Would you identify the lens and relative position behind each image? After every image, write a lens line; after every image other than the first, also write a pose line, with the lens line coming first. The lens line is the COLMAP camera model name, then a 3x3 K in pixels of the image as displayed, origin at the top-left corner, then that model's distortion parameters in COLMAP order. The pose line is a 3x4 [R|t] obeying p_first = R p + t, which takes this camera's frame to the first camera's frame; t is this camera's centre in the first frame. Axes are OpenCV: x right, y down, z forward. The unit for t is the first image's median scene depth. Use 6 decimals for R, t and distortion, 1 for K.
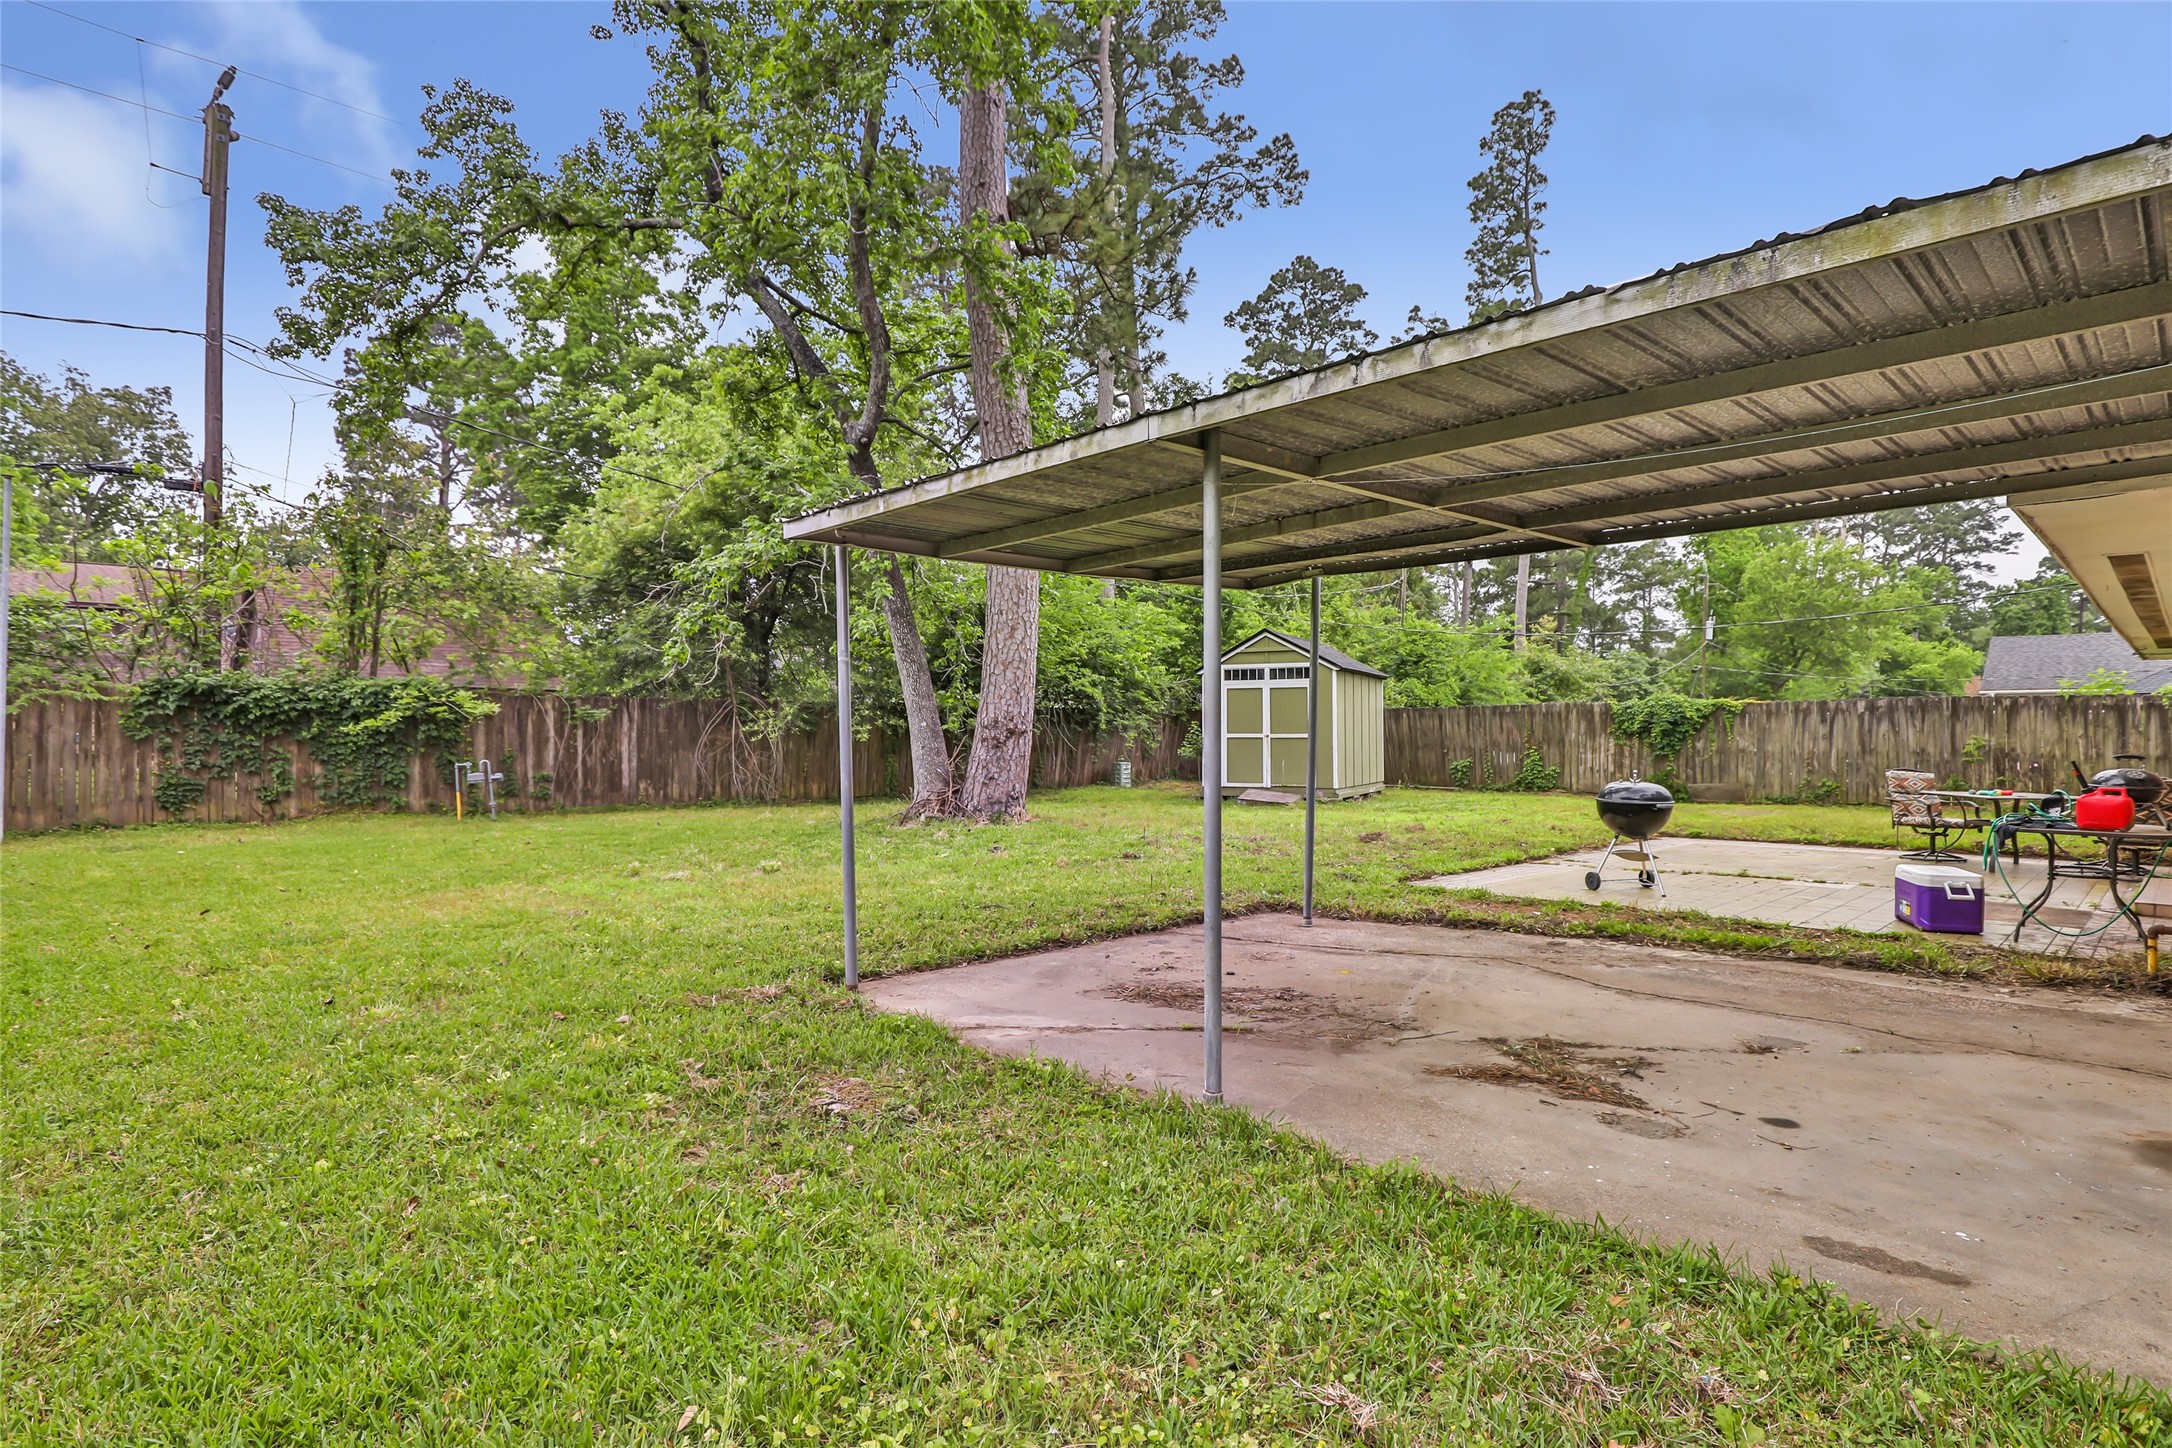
lens RADIAL K [[1097.1, 0, 1086.0], [0, 1097.1, 724.0], [0, 0, 1]] dist [-0.018874, 0.001965]
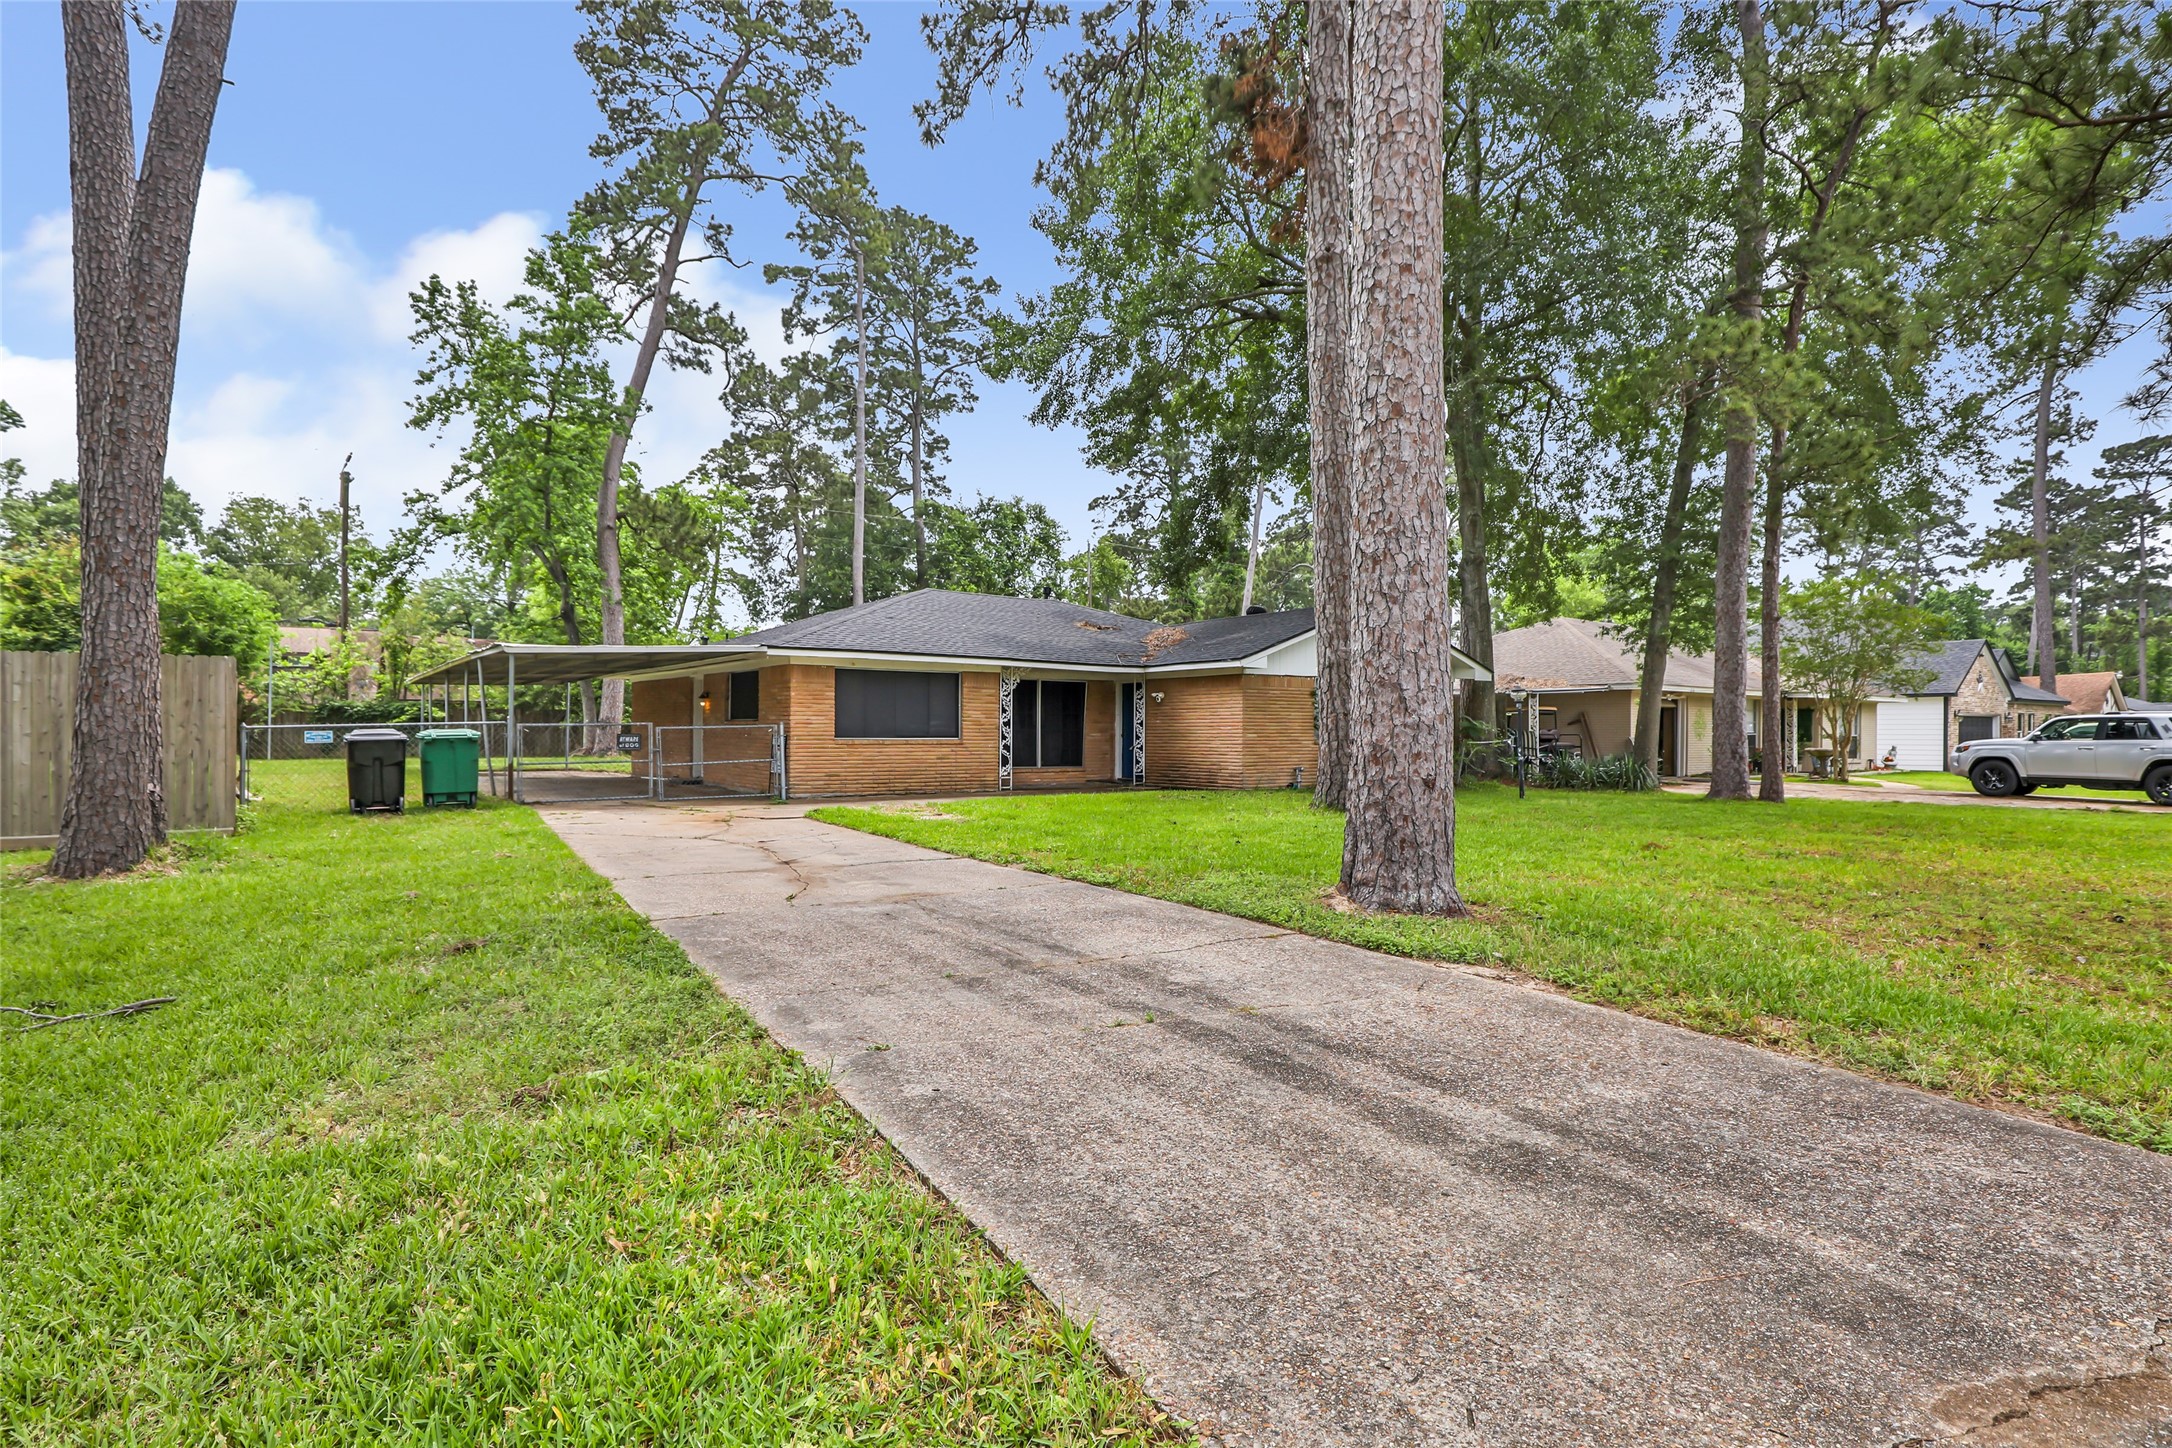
lens RADIAL K [[1114.6, 0, 1087.1], [0, 1114.6, 727.1], [0, 0, 1]] dist [-0.015831, -0.001545]
pose [[0.989785, 0.002400, -0.142546, 1.278008], [-0.001840, 0.999990, 0.004057, 0.001967], [0.142555, -0.003753, 0.989780, -1.306235]]
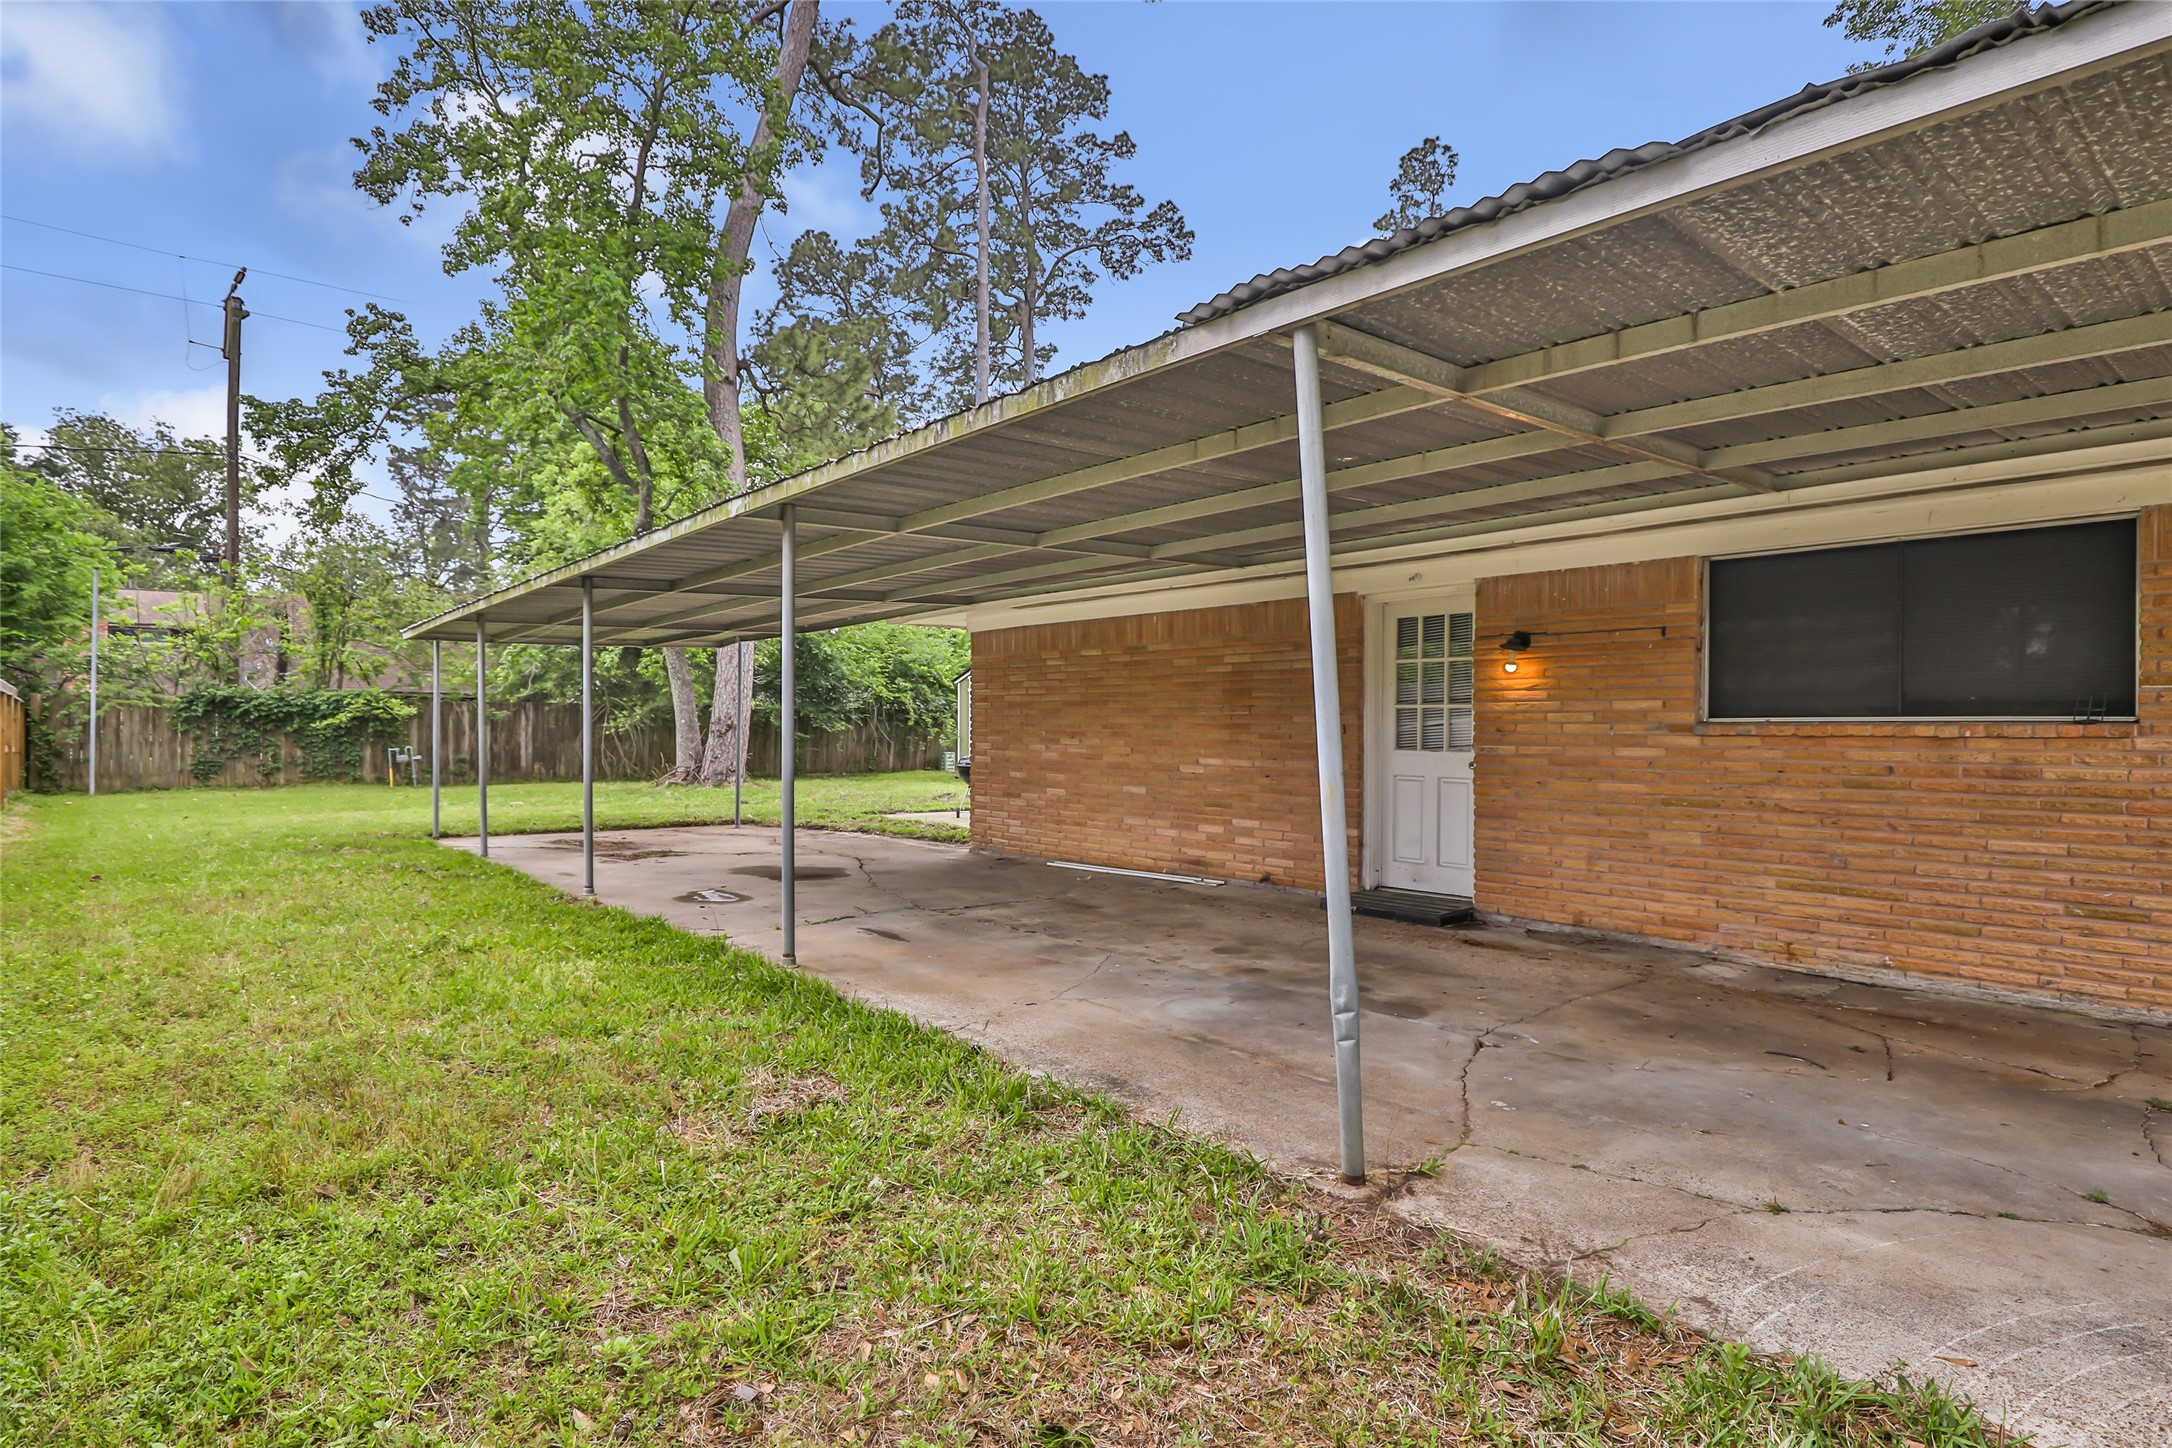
lens RADIAL K [[1114.6, 0, 1087.1], [0, 1114.6, 727.1], [0, 0, 1]] dist [-0.015831, -0.001545]
pose [[0.997947, -0.000821, -0.064044, 0.443560], [0.001143, 0.999987, 0.004994, 0.000859], [0.064039, -0.005057, 0.997935, -0.414533]]
